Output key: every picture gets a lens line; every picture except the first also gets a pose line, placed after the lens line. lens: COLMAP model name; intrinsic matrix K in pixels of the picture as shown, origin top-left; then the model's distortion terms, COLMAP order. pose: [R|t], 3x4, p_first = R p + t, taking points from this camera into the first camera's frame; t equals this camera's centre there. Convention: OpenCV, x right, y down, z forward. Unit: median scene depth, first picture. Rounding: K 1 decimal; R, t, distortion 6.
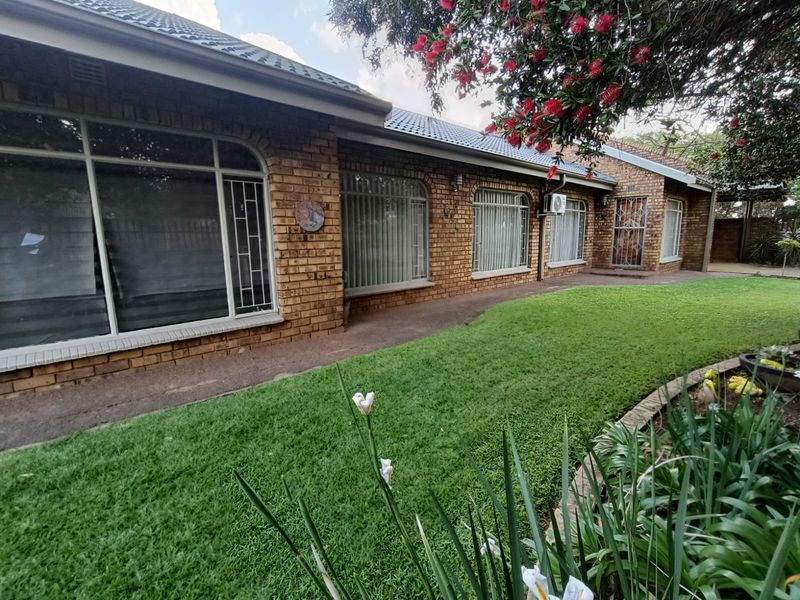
lens RADIAL K [[370.7, 0, 404.6], [0, 370.7, 299.8], [0, 0, 1]] dist [-0.001316, 0.004101]
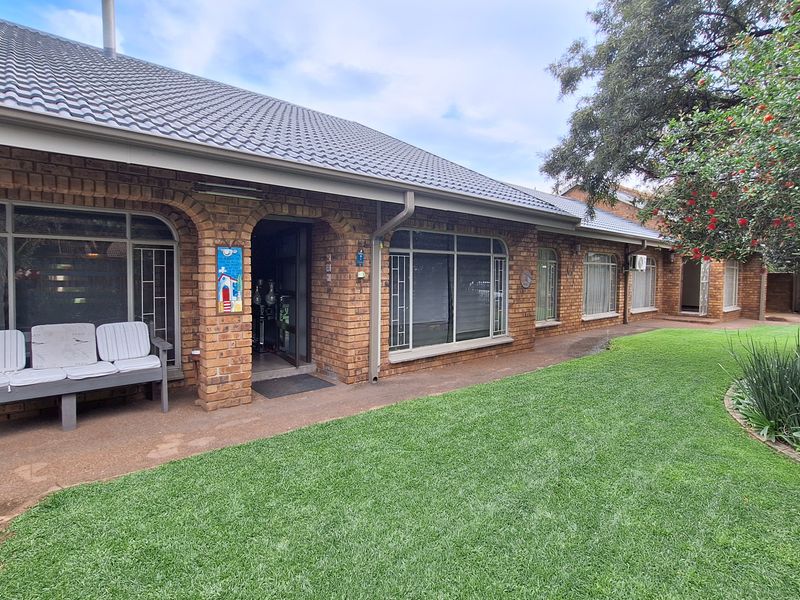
lens RADIAL K [[420.9, 0, 395.5], [0, 420.9, 297.8], [0, 0, 1]] dist [-0.013474, 0.008096]
pose [[0.999236, 0.024420, -0.030508, -0.369688], [-0.027723, 0.993209, -0.112992, 0.042587], [0.027542, 0.113751, 0.993127, -0.419656]]
